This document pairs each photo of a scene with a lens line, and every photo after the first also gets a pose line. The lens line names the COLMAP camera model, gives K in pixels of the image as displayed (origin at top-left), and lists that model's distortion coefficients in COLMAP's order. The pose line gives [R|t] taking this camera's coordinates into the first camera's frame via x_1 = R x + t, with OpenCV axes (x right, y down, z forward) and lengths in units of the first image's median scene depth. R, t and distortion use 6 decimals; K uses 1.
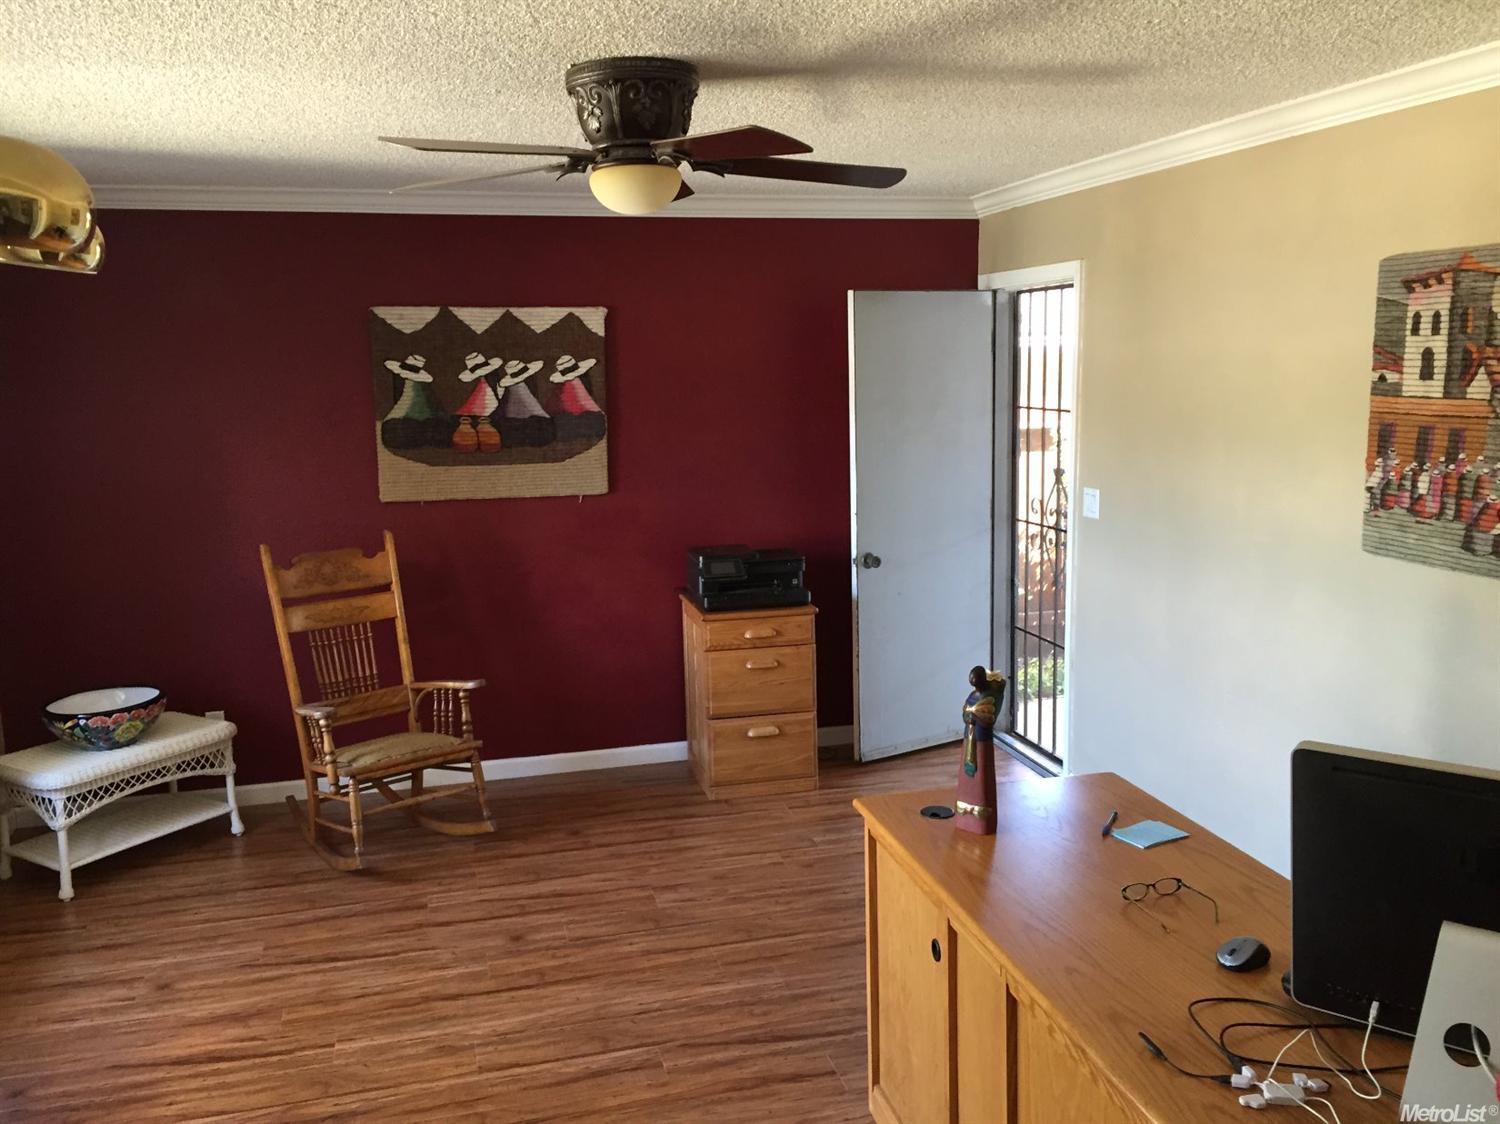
lens RADIAL K [[1298.9, 0, 771.5], [0, 1298.9, 572.5], [0, 0, 1]] dist [0.049567, -0.030256]
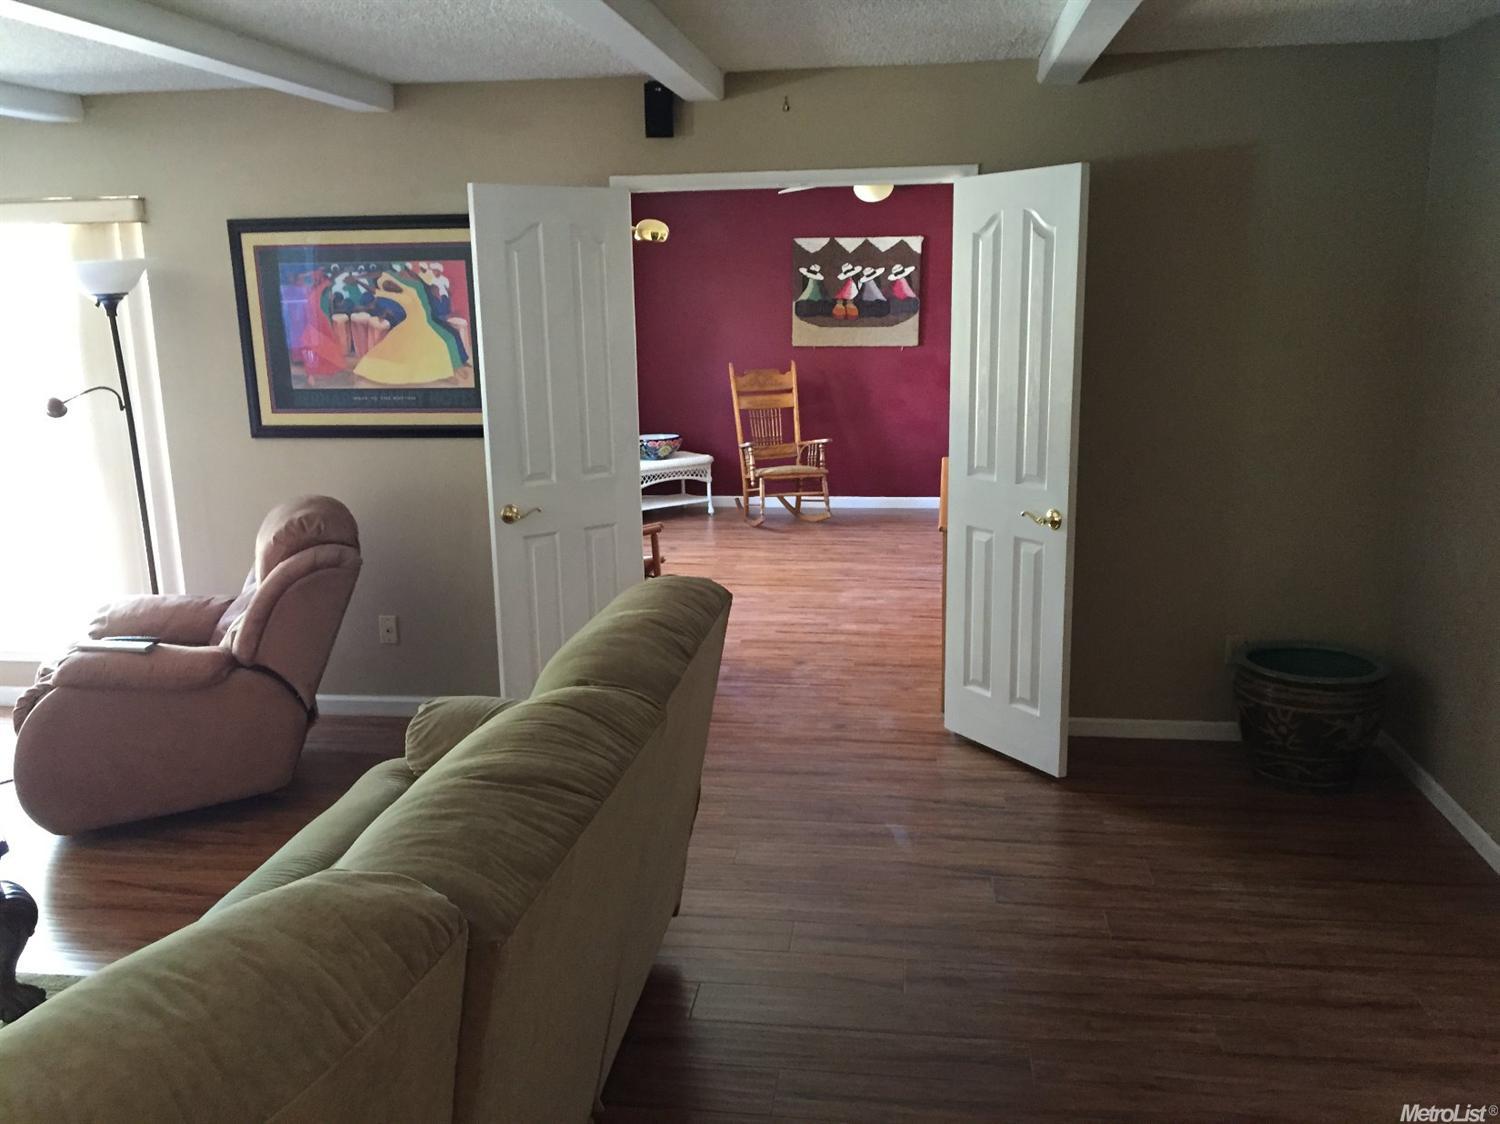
lens RADIAL K [[1298.9, 0, 753.1], [0, 1298.9, 561.7], [0, 0, 1]] dist [0.049567, -0.030256]
pose [[0.926639, 0.087204, -0.365699, 0.343554], [-0.062512, 0.994925, 0.078849, 0.106704], [0.370719, -0.050204, 0.927387, -0.730167]]
